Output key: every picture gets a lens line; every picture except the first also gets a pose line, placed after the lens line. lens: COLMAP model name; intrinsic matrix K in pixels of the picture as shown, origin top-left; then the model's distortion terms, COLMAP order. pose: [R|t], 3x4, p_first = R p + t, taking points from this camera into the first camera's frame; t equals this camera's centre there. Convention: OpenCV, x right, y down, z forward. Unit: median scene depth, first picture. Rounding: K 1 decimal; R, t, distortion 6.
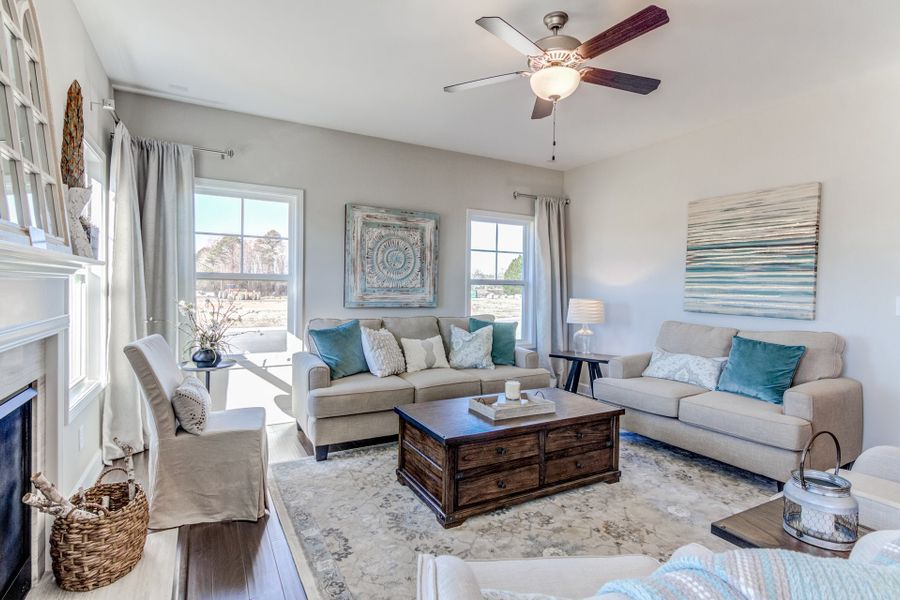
lens RADIAL K [[460.8, 0, 450.0], [0, 460.8, 300.0], [0, 0, 1]] dist [0.005261, -0.000159]
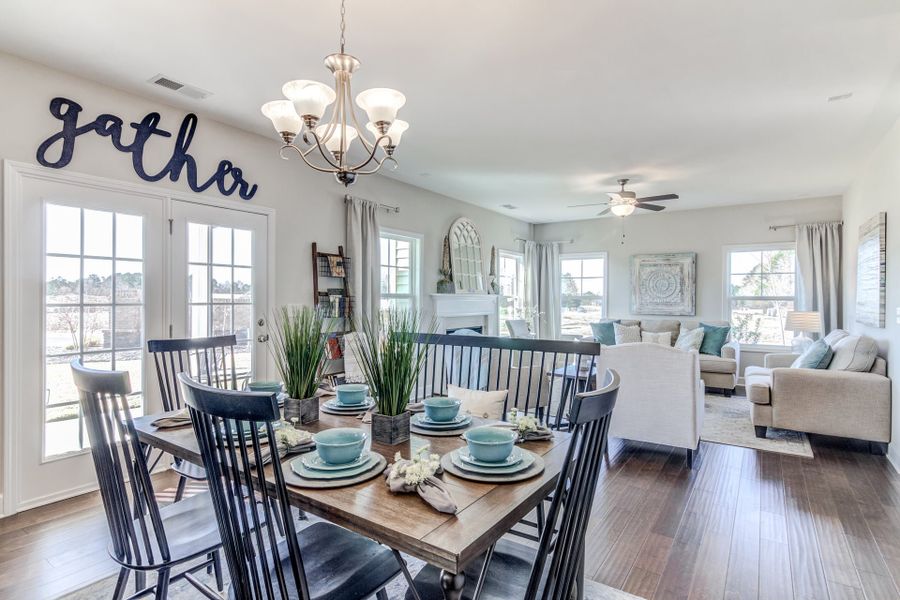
lens RADIAL K [[460.8, 0, 450.0], [0, 460.8, 300.0], [0, 0, 1]] dist [0.005261, -0.000159]
pose [[0.454491, -0.010595, -0.890688, 0.974199], [-0.026373, 0.999331, -0.025345, 0.025033], [0.890361, 0.035009, 0.453907, -0.395116]]
